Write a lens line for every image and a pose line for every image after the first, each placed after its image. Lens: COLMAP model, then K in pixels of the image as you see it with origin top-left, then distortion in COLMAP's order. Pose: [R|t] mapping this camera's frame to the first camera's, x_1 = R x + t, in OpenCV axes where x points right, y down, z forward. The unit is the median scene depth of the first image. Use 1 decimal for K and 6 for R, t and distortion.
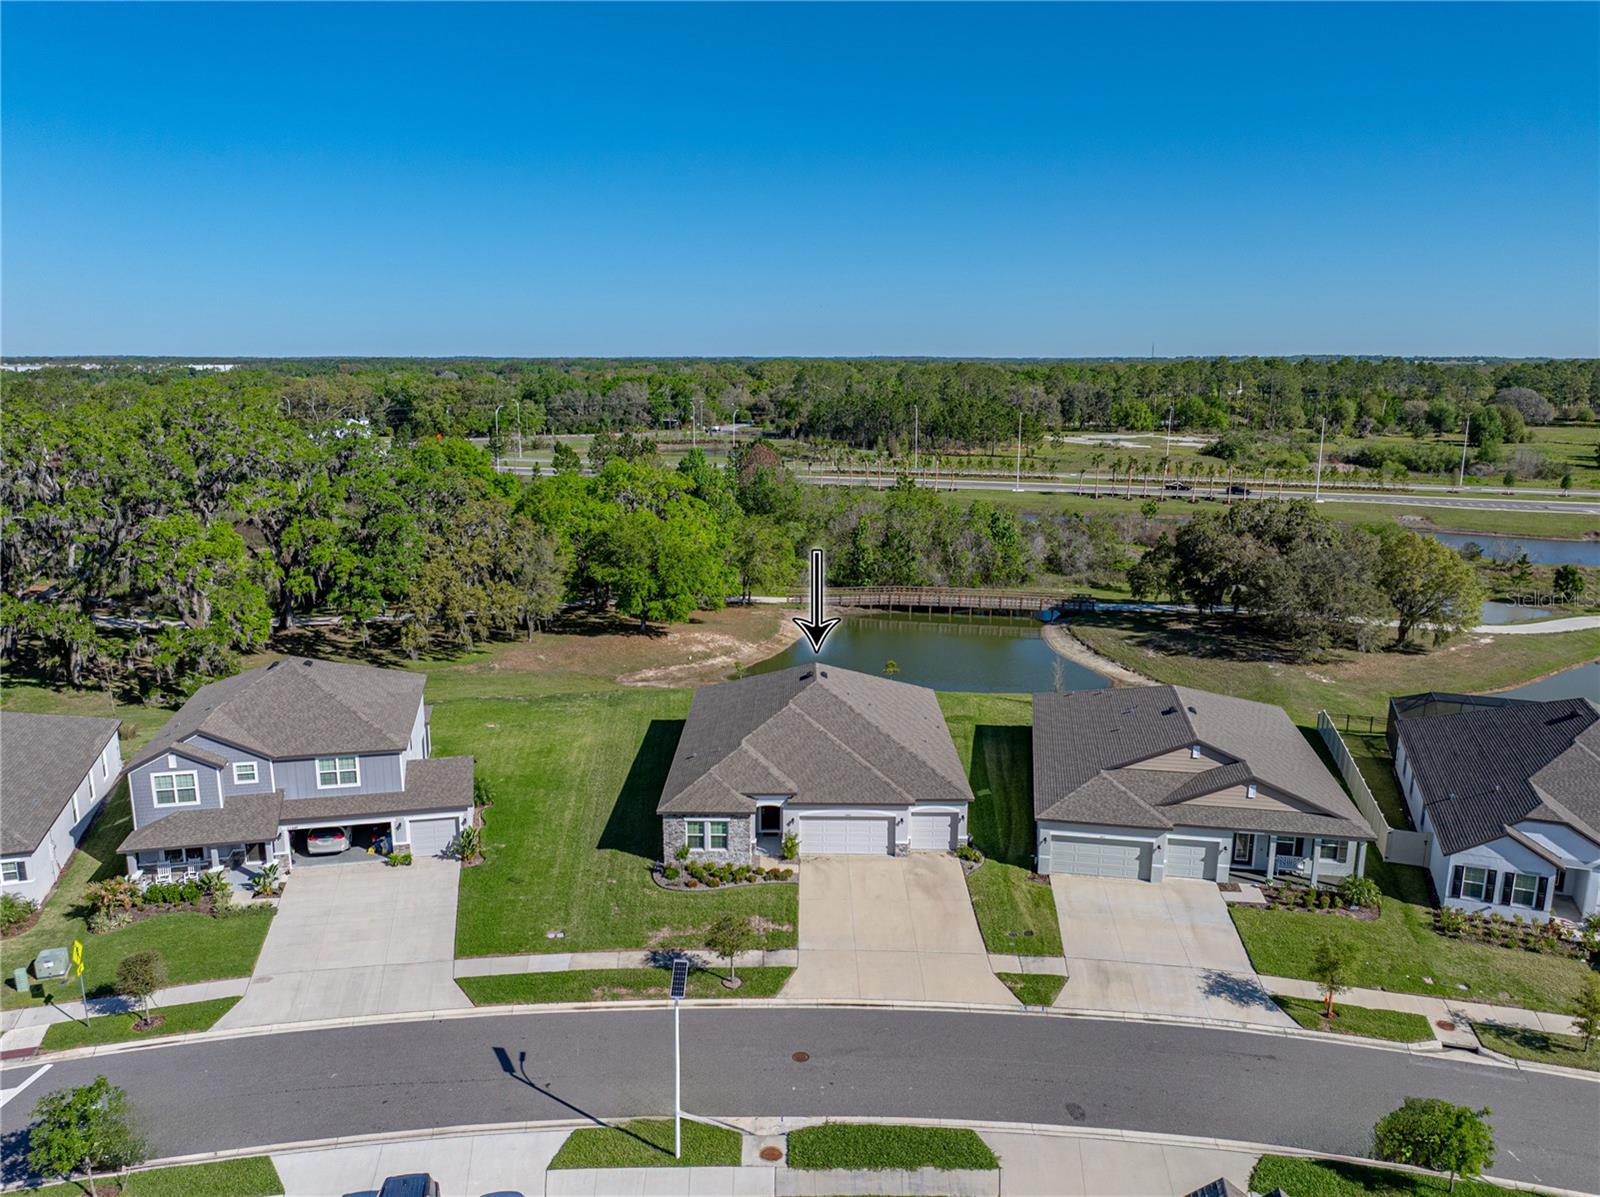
lens RADIAL K [[1132.6, 0, 794.8], [0, 1132.6, 558.4], [0, 0, 1]] dist [-0.035906, 0.022229]
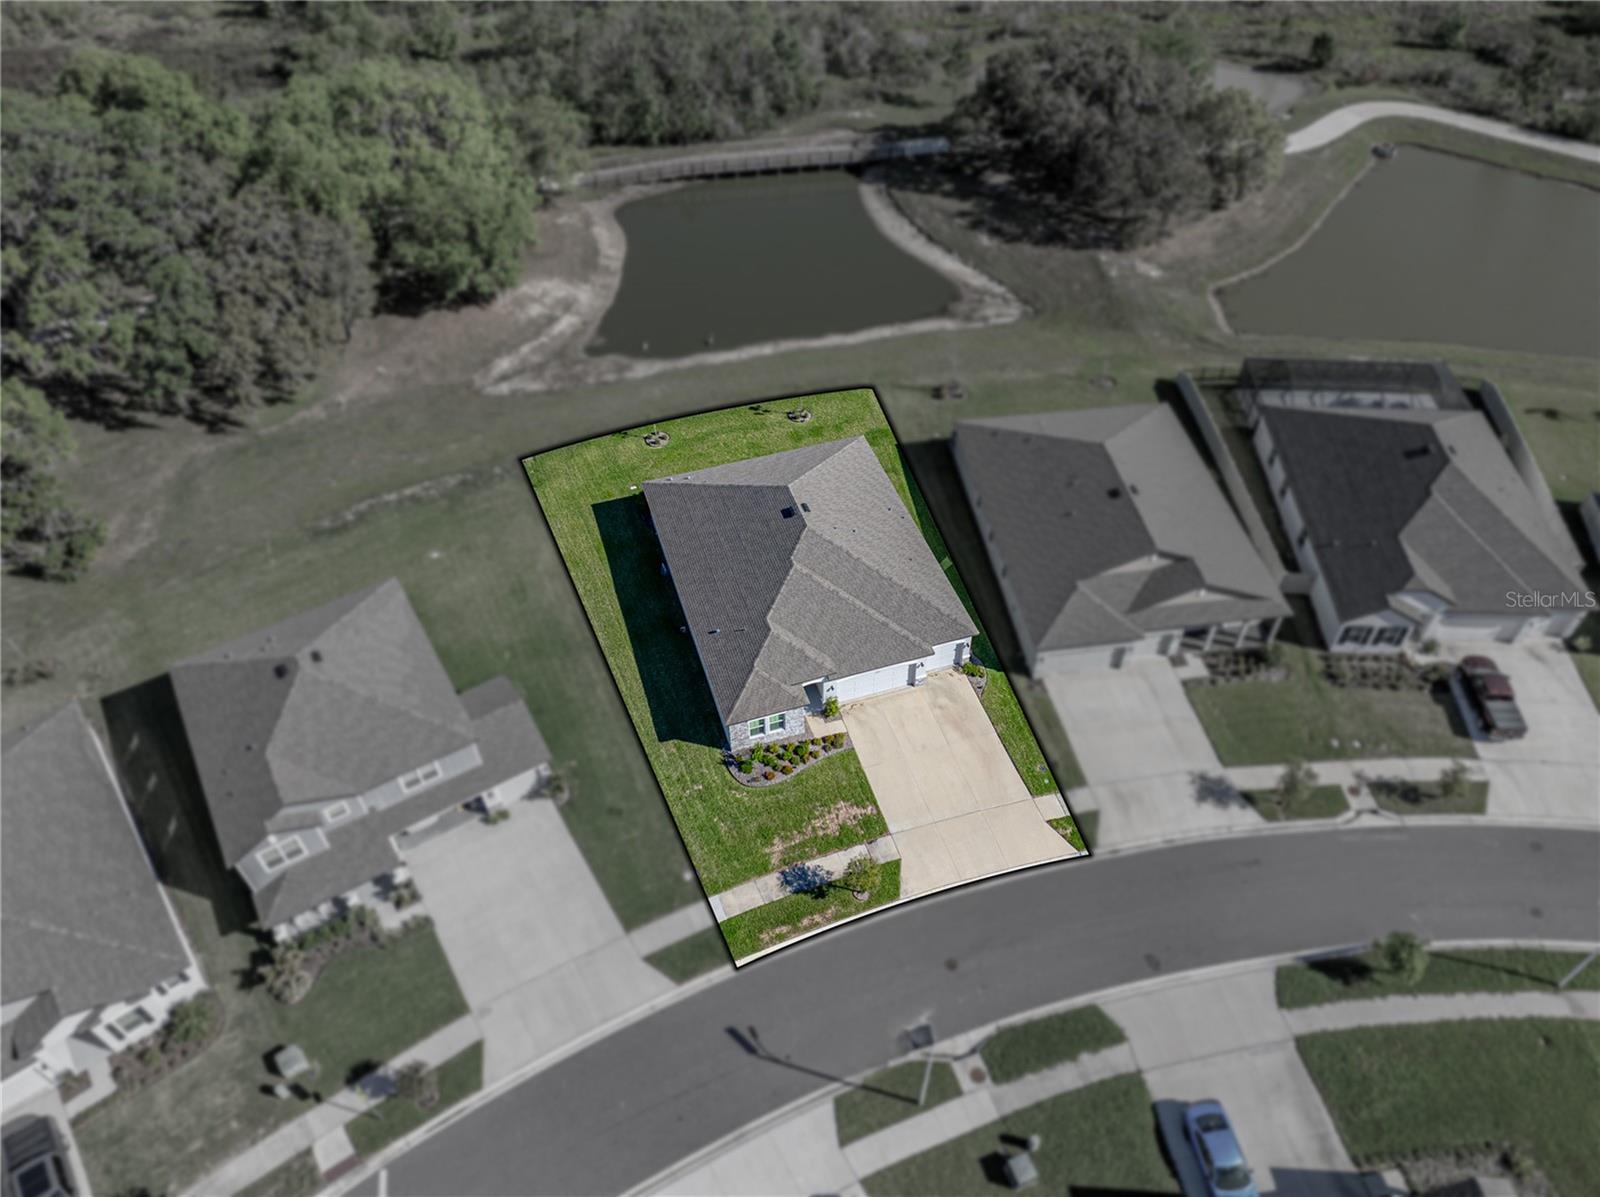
lens RADIAL K [[1132.6, 0, 785.2], [0, 1132.6, 553.0], [0, 0, 1]] dist [-0.035906, 0.022229]
pose [[0.951469, -0.227903, 0.206802, -0.254716], [0.073362, 0.820590, 0.566790, -0.533694], [-0.298873, -0.524112, 0.797485, 0.187254]]
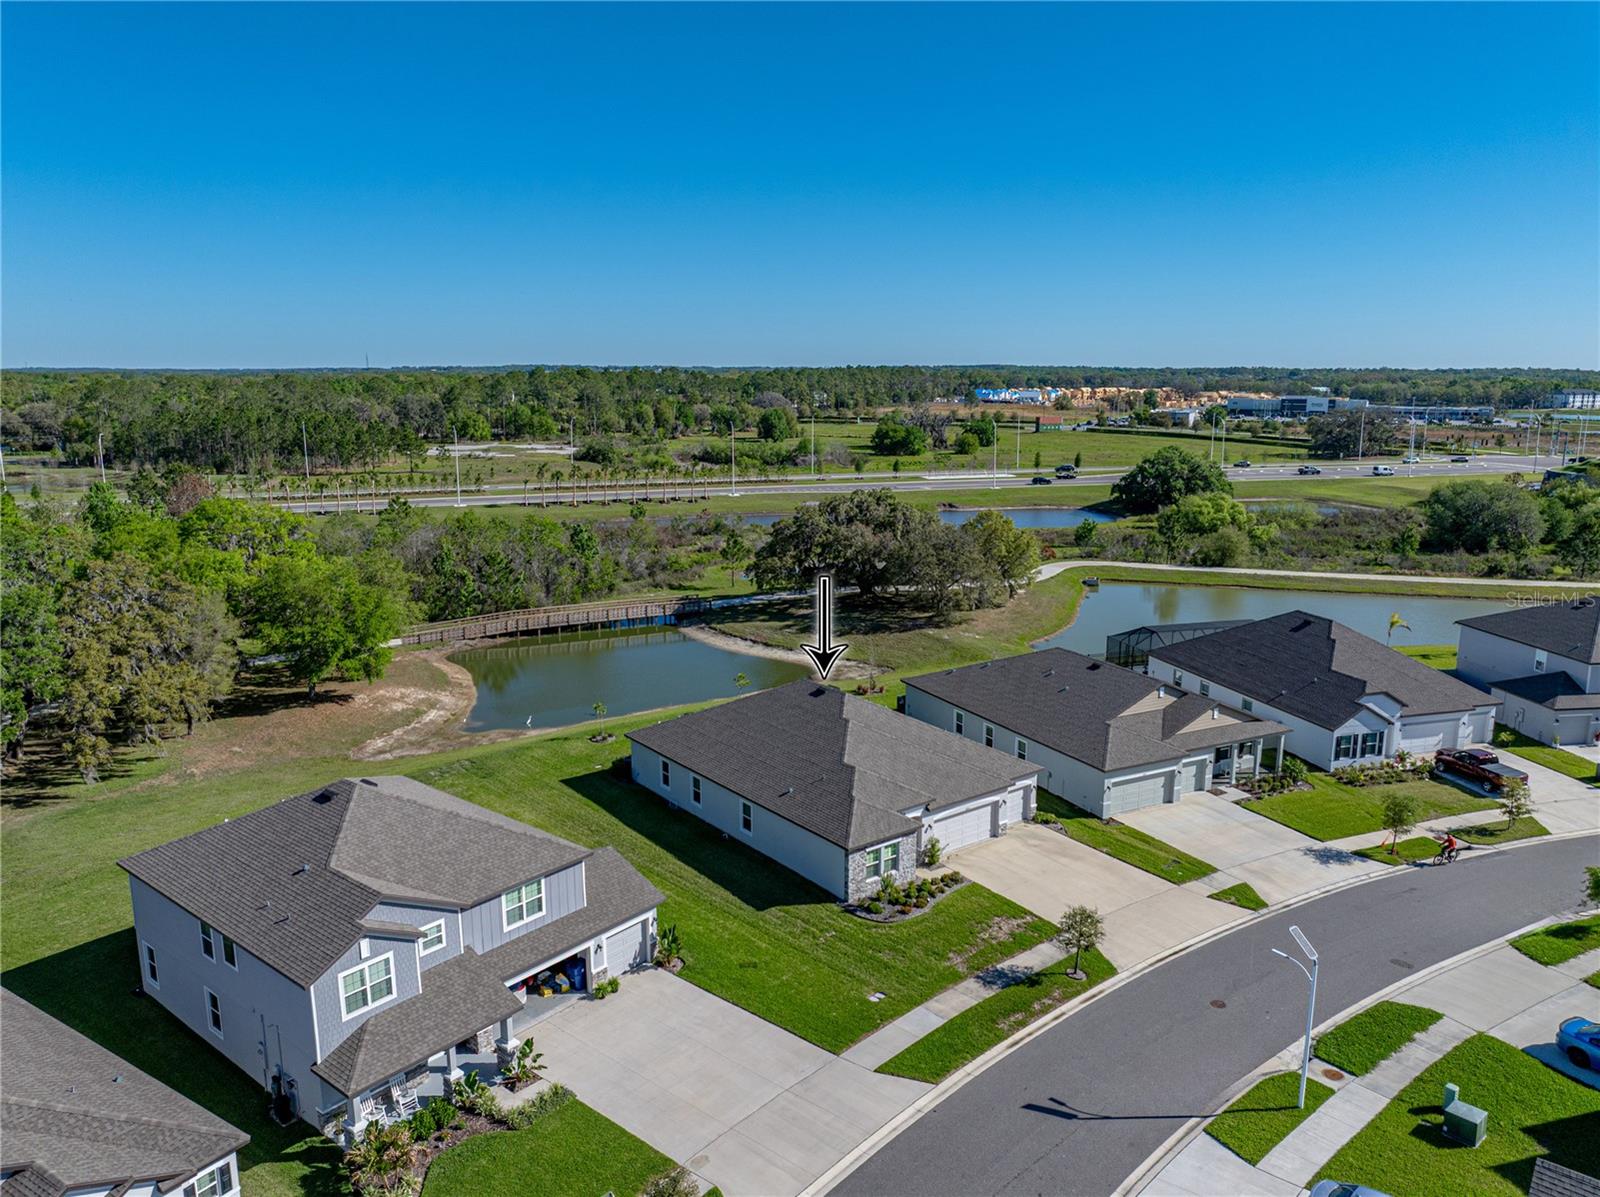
lens RADIAL K [[1132.6, 0, 780.8], [0, 1132.6, 556.7], [0, 0, 1]] dist [-0.035906, 0.022229]
pose [[0.799702, -0.098978, 0.592182, -0.700300], [0.104984, 0.994175, 0.024394, -0.048960], [-0.591147, 0.042662, 0.805435, 0.256829]]
